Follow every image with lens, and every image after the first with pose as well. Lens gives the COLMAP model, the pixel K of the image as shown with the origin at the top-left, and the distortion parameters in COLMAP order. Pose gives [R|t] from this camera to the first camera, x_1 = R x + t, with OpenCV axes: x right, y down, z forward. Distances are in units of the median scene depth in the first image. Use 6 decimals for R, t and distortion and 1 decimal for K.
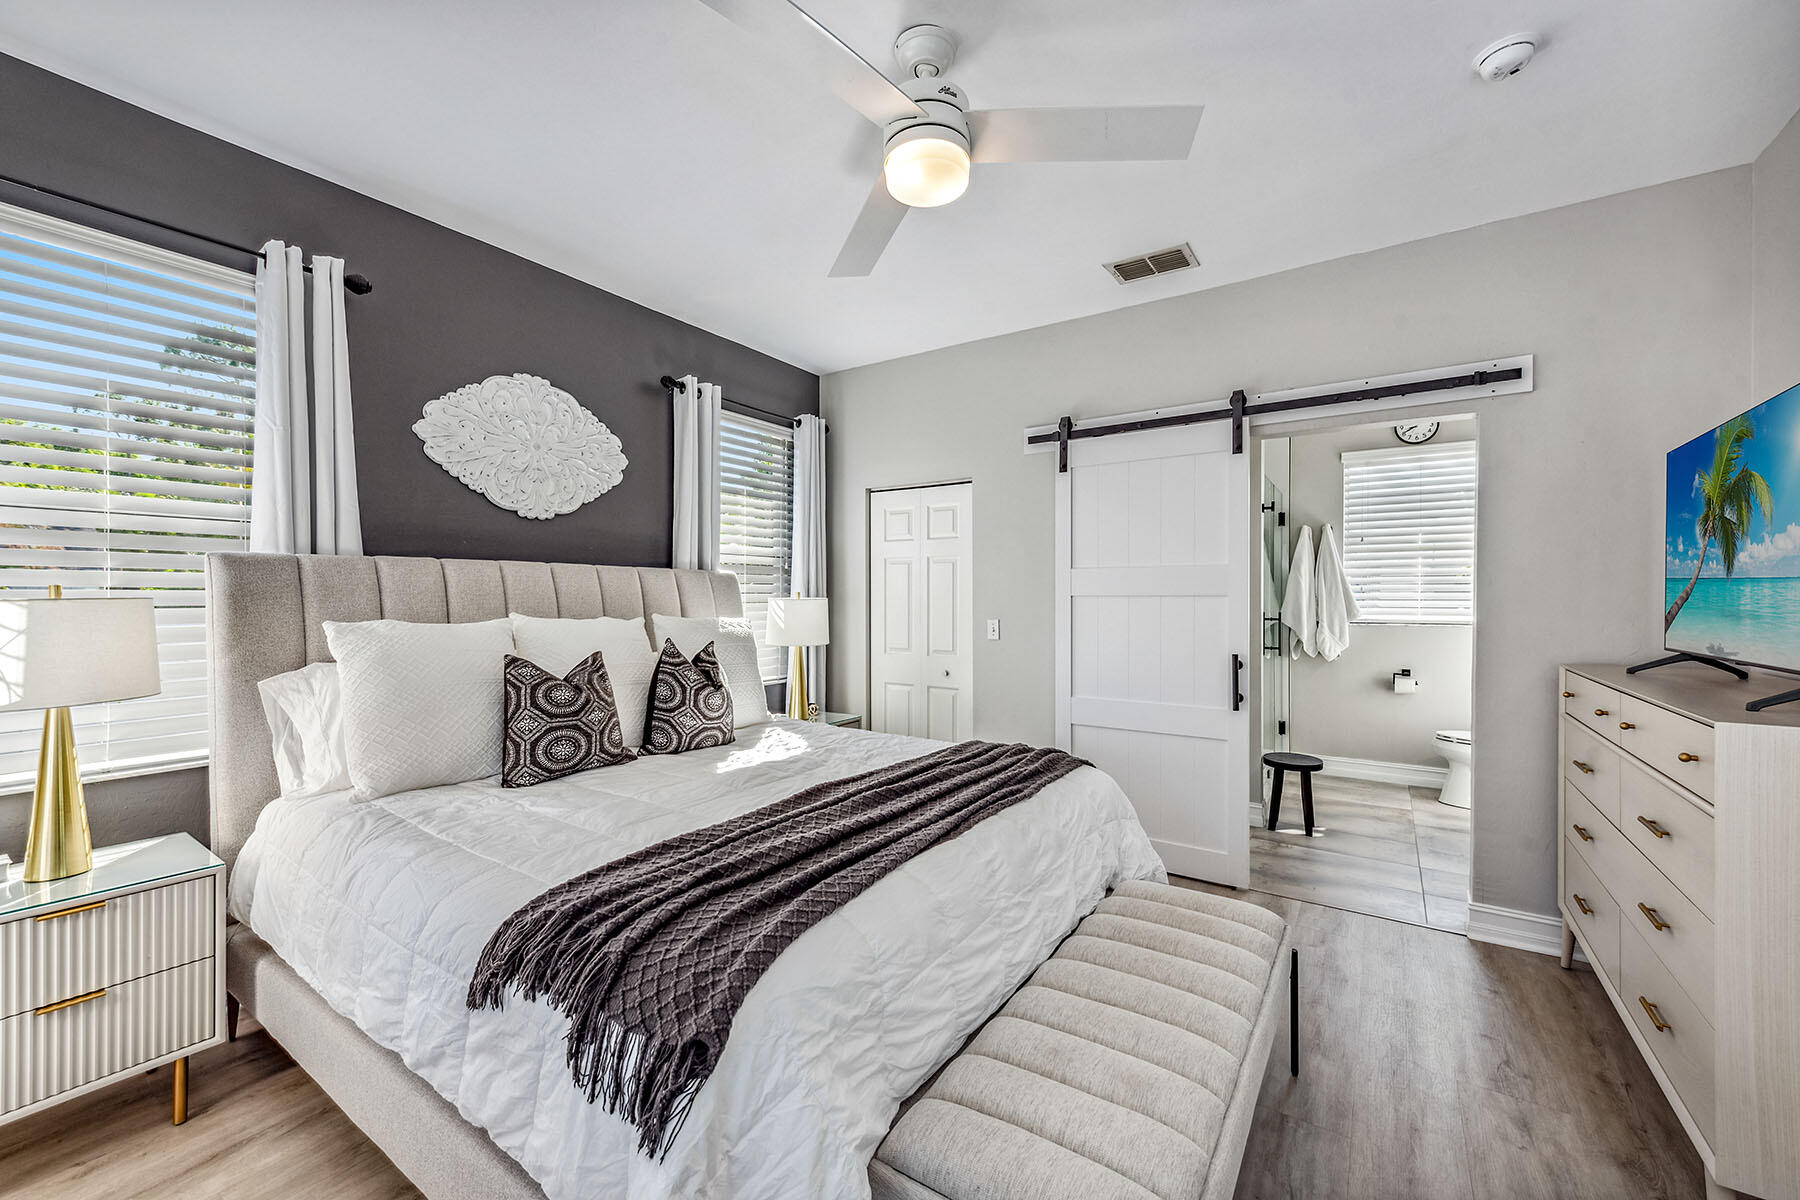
lens RADIAL K [[713.8, 0, 898.2], [0, 713.8, 601.2], [0, 0, 1]] dist [0.000920, 0.000039]
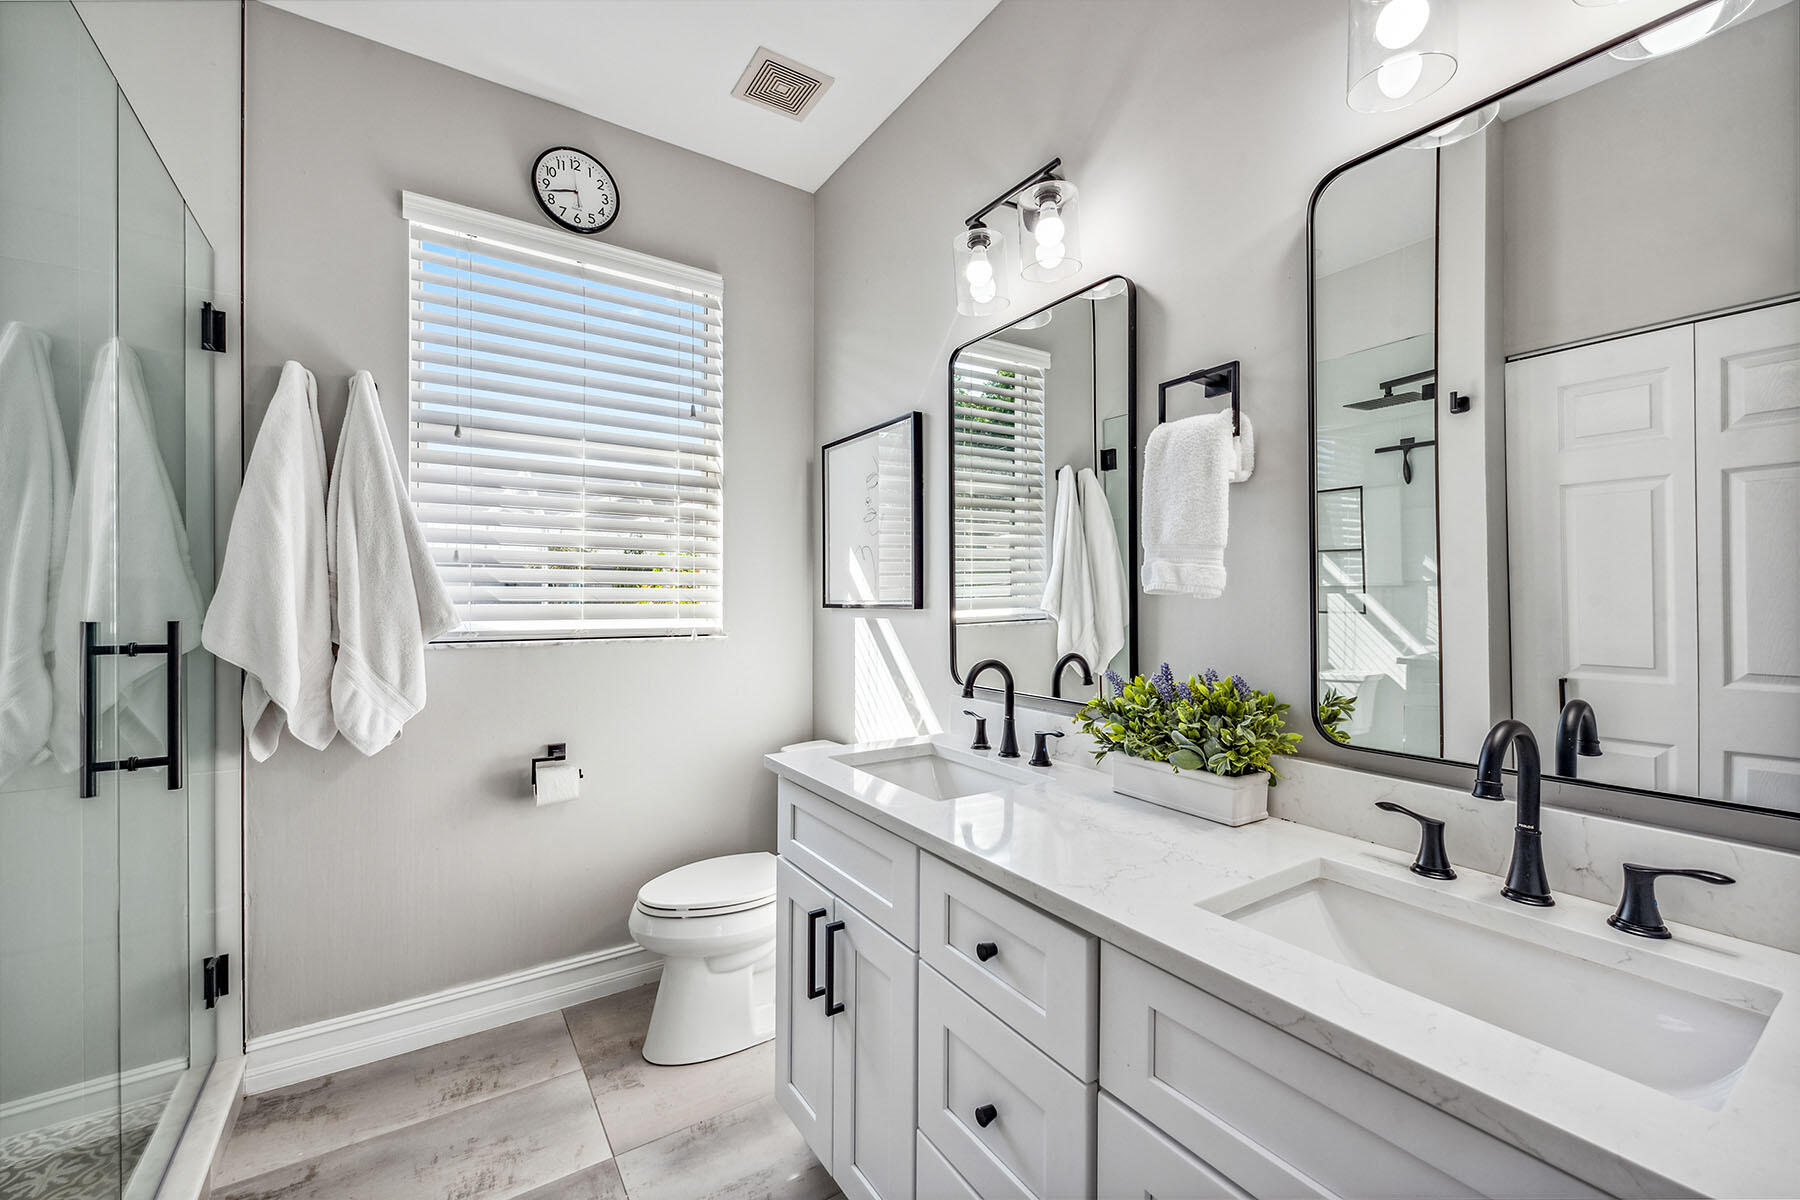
lens RADIAL K [[734.5, 0, 899.6], [0, 734.5, 600.7], [0, 0, 1]] dist [0.000256, -0.000286]
pose [[0.379577, -0.001587, 0.925159, 0.367664], [0.003468, 0.999994, 0.000293, 0.008643], [-0.925154, 0.003098, 0.379581, 0.620733]]
